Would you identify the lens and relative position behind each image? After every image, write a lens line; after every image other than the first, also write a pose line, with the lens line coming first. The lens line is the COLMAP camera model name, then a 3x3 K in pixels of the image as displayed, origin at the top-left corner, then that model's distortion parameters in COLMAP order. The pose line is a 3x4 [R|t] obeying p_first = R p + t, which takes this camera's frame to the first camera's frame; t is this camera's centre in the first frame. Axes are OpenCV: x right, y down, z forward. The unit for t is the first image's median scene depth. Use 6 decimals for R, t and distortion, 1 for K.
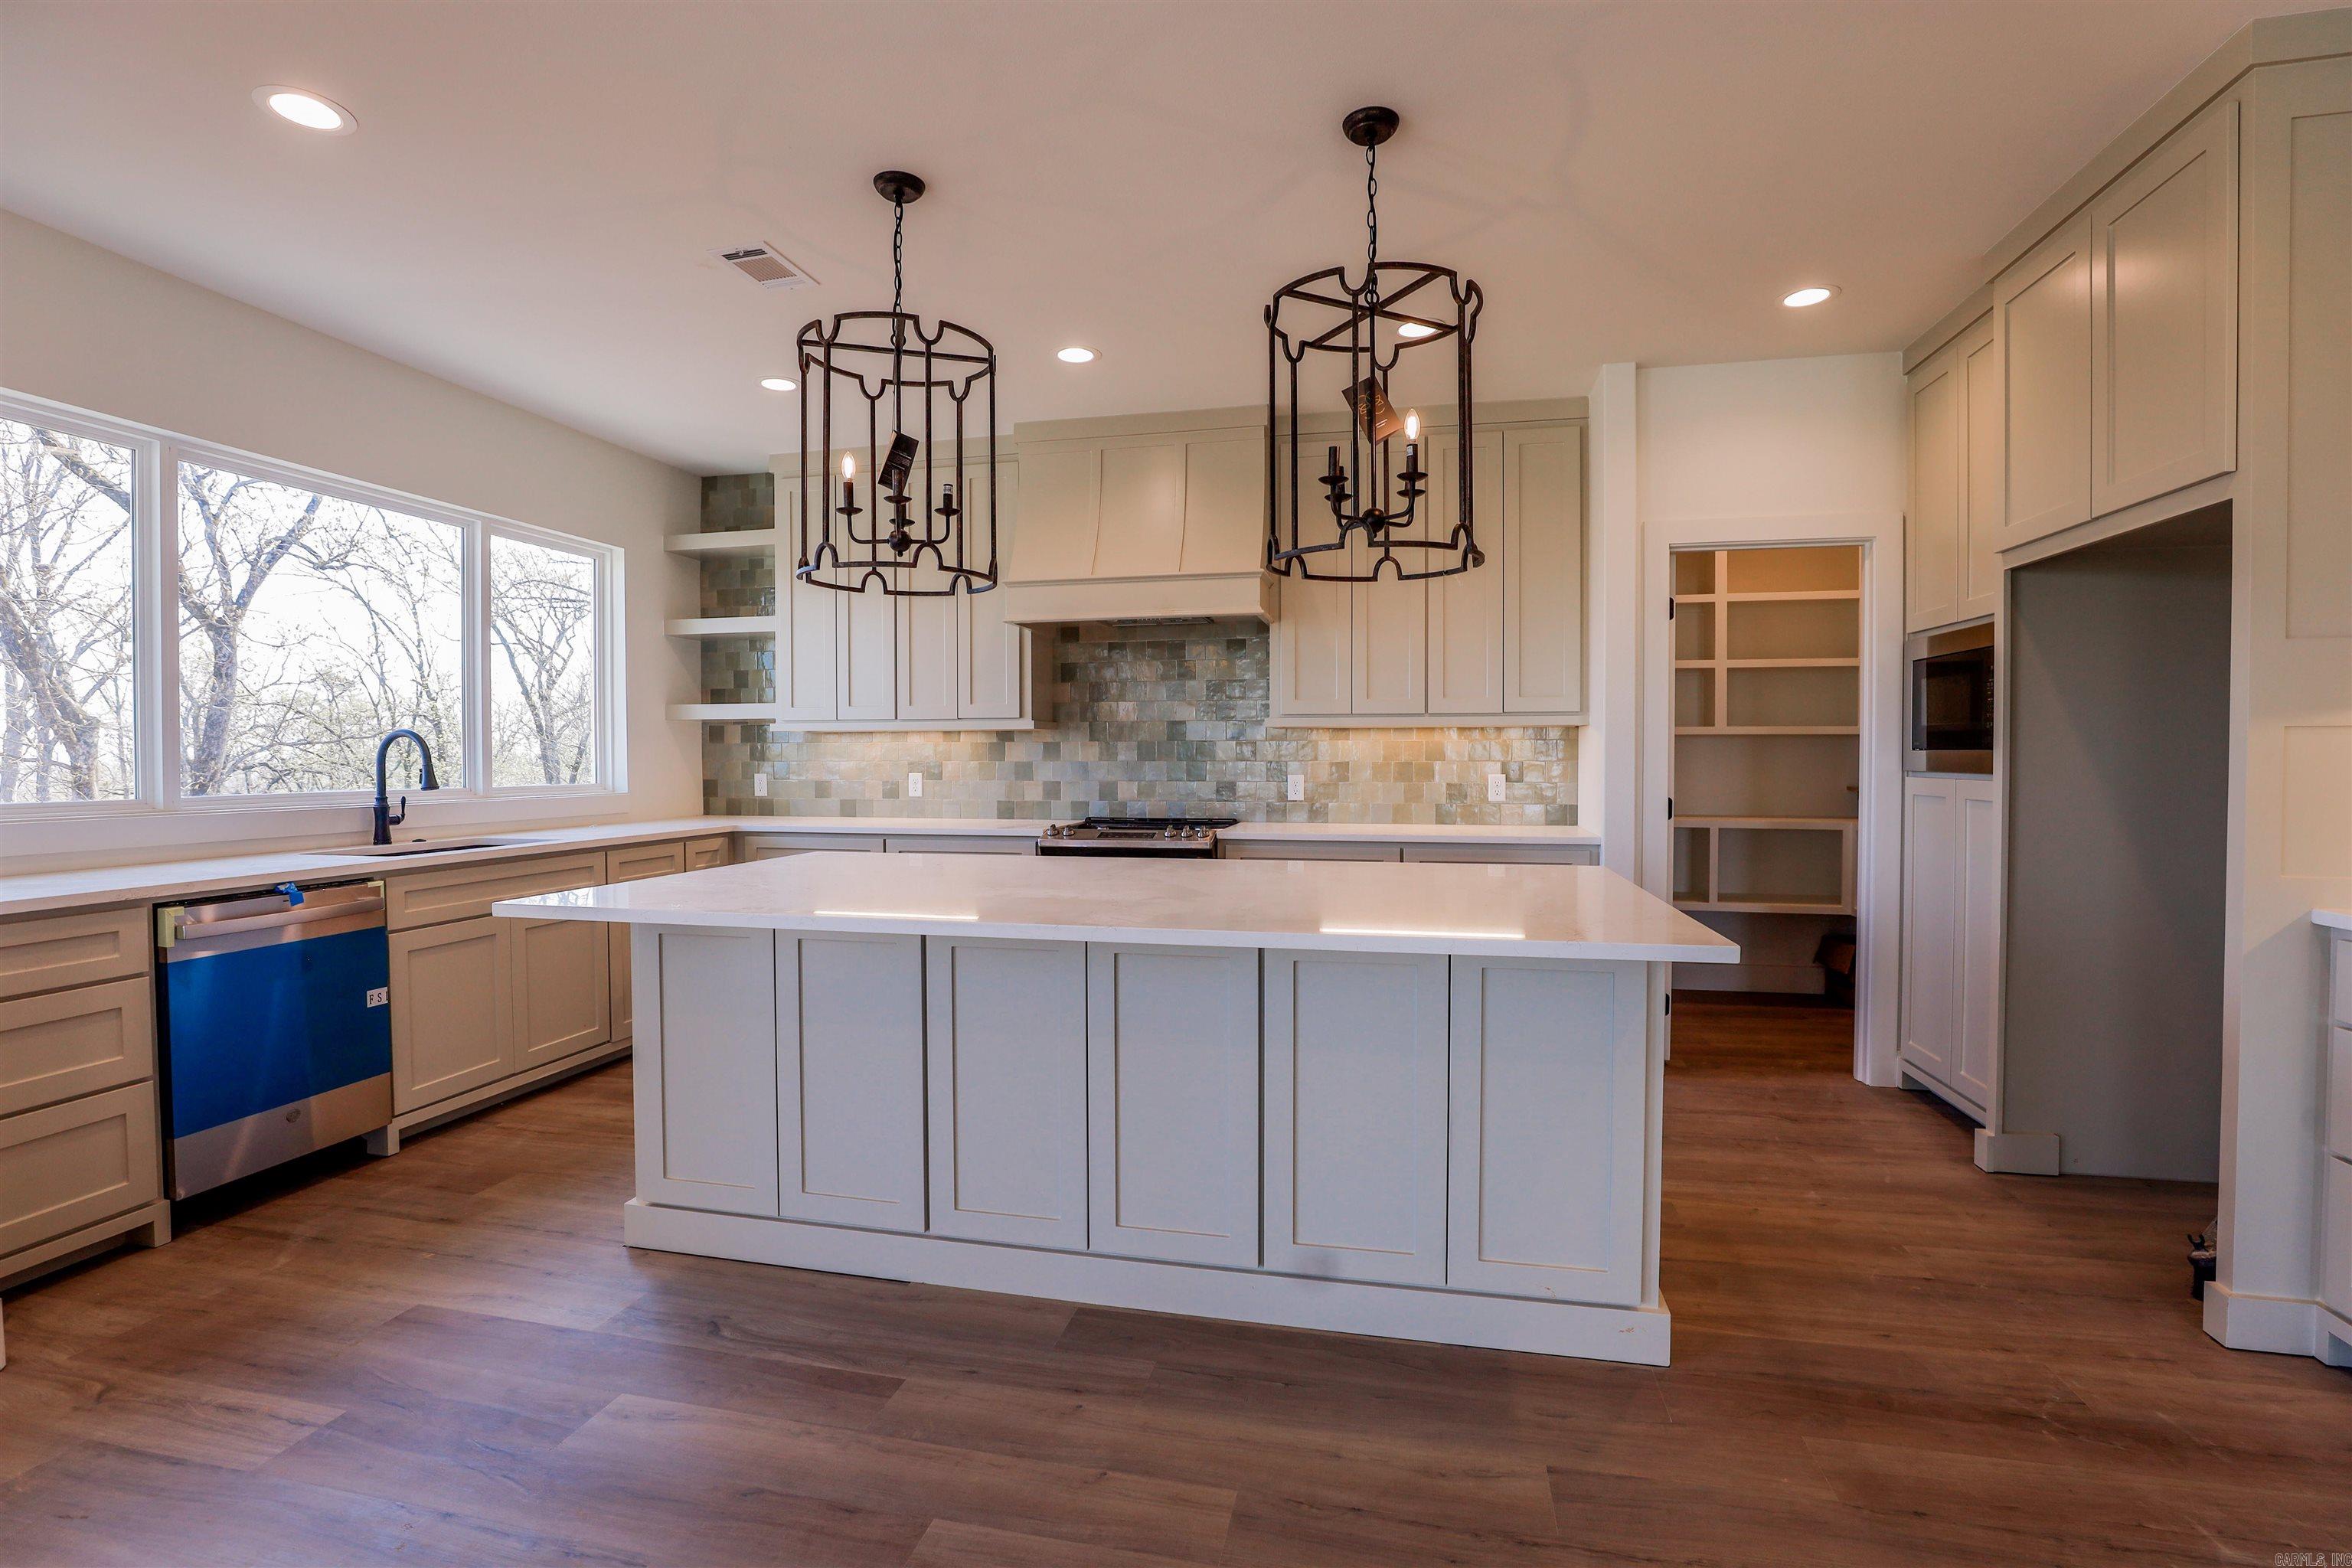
lens RADIAL K [[1075.2, 0, 1176.0], [0, 1075.2, 784.0], [0, 0, 1]] dist [-0.039864, 0.013151]
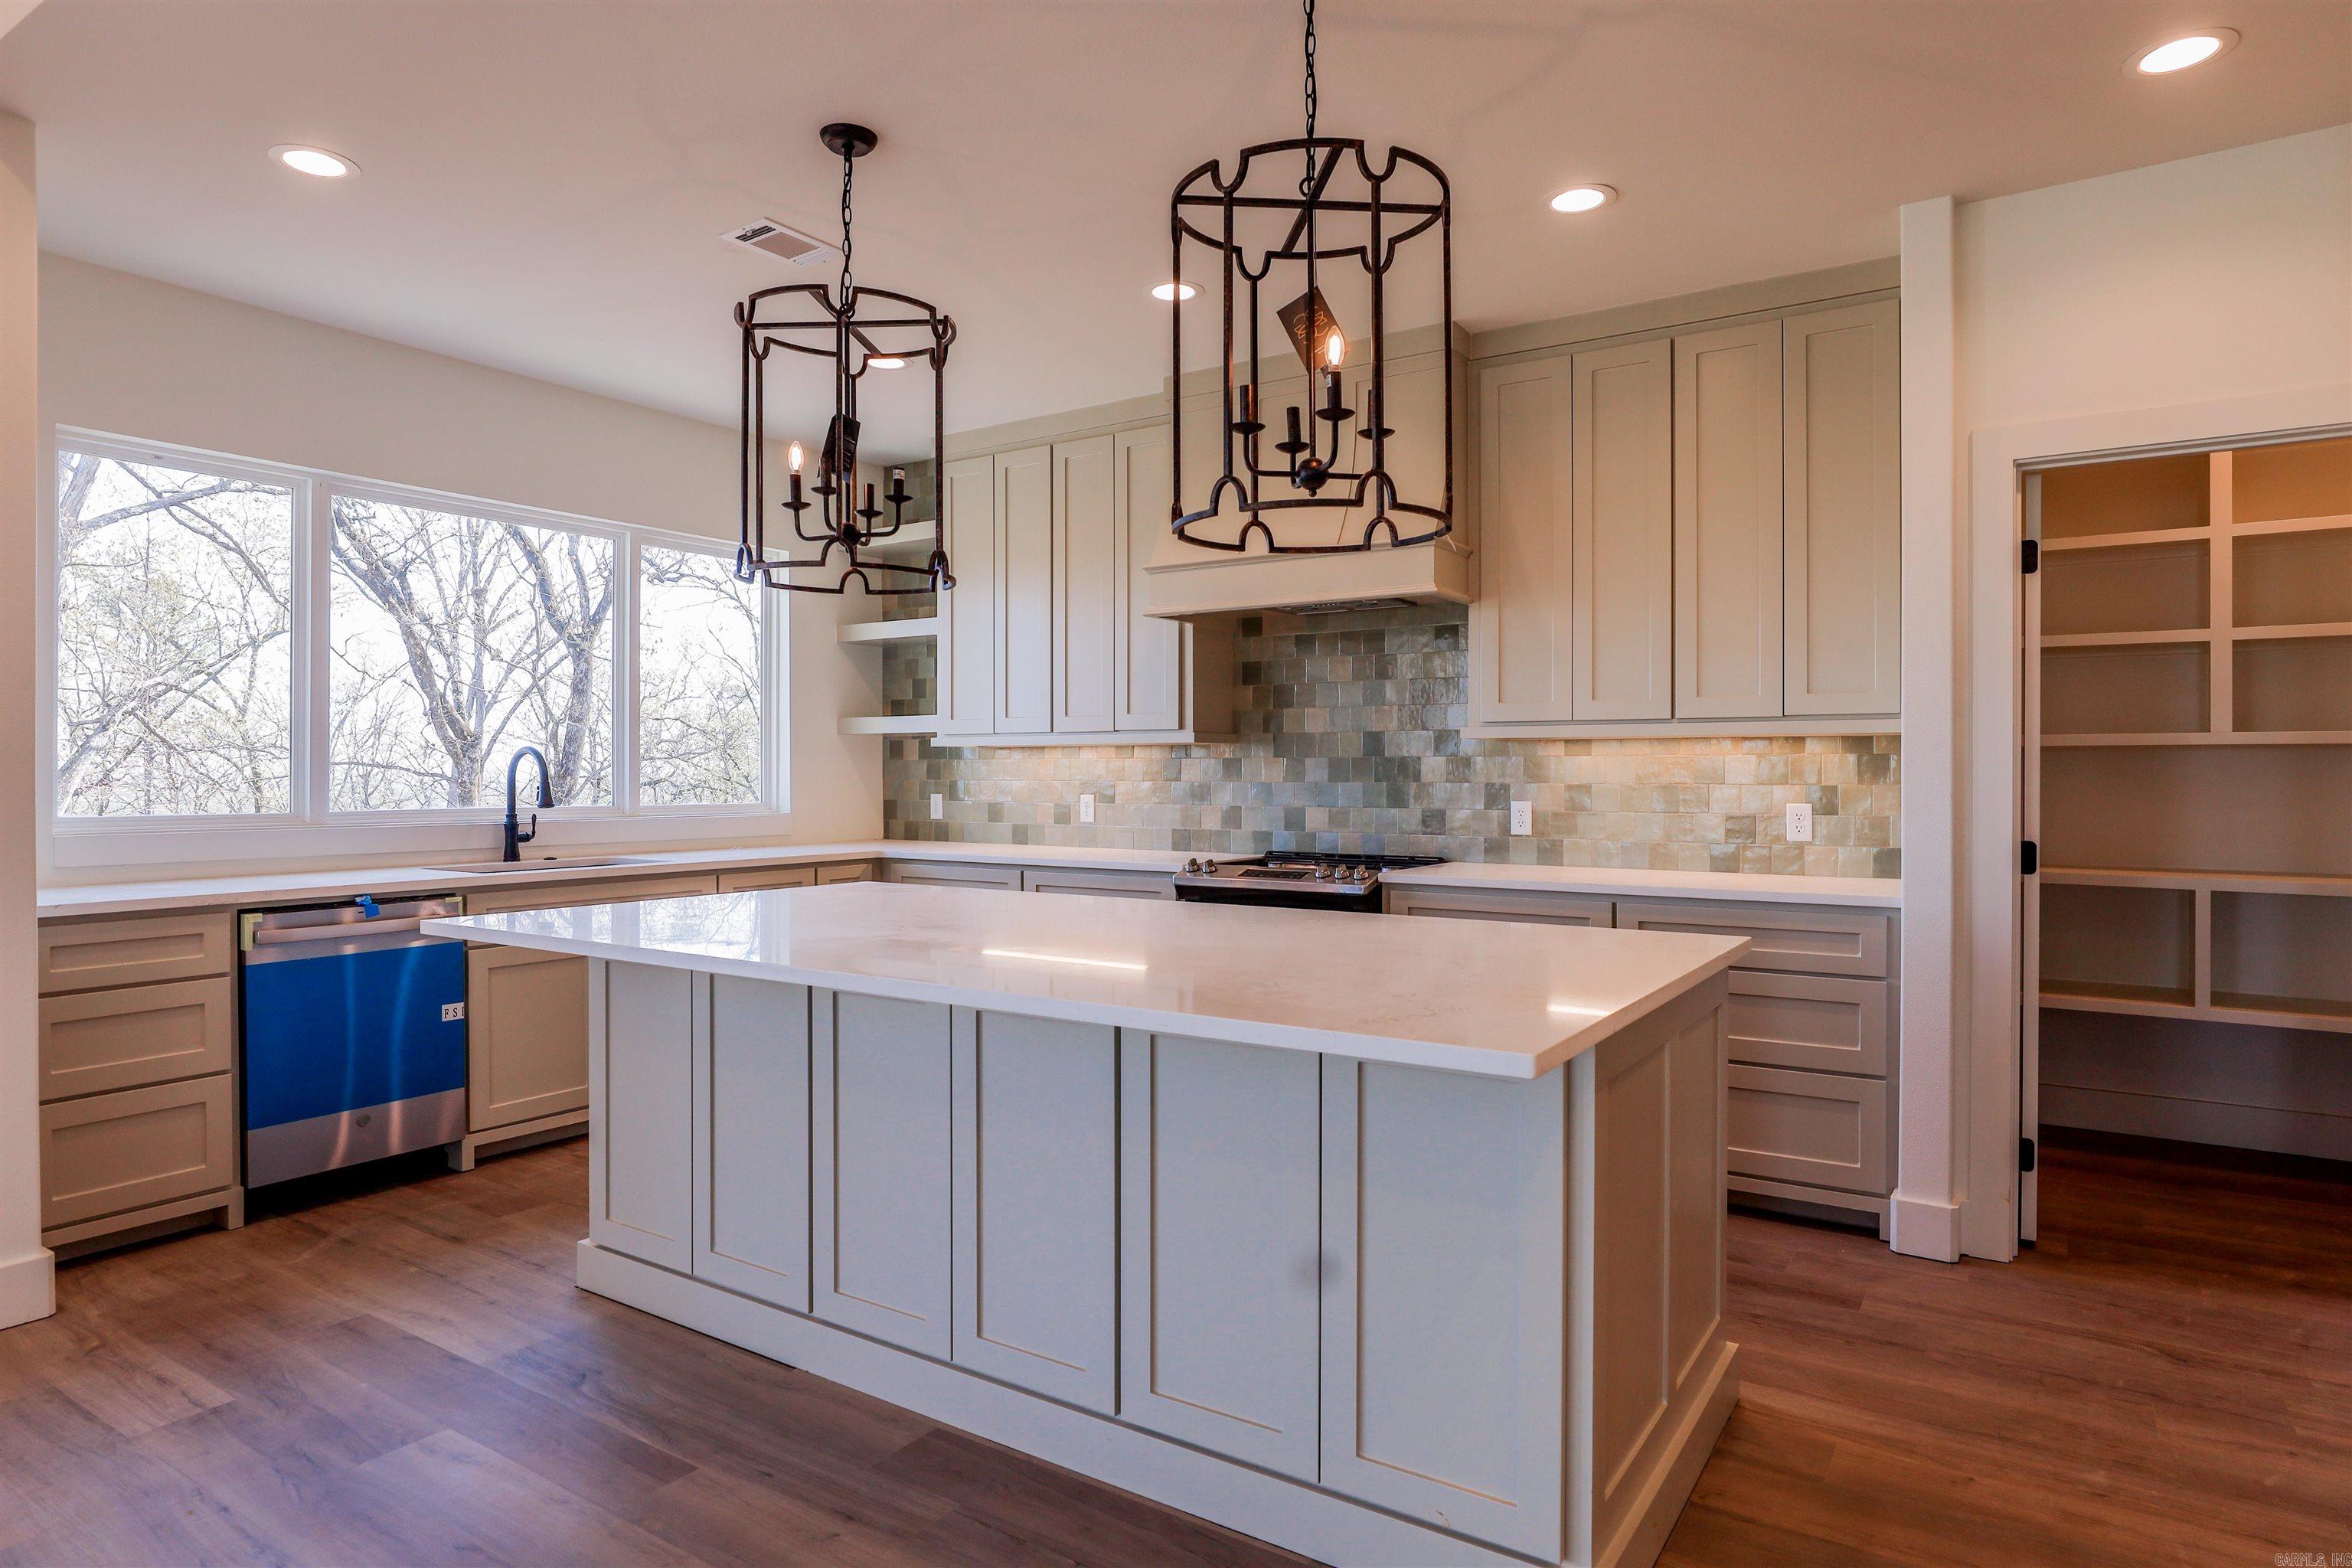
lens RADIAL K [[1336.1, 0, 1176.0], [0, 1336.1, 784.0], [0, 0, 1]] dist [-0.025589, 0.019089]
pose [[0.933740, 0.005502, -0.357910, 0.336260], [-0.012127, 0.999794, -0.016268, -0.003863], [0.357746, 0.019530, 0.933615, 0.053241]]
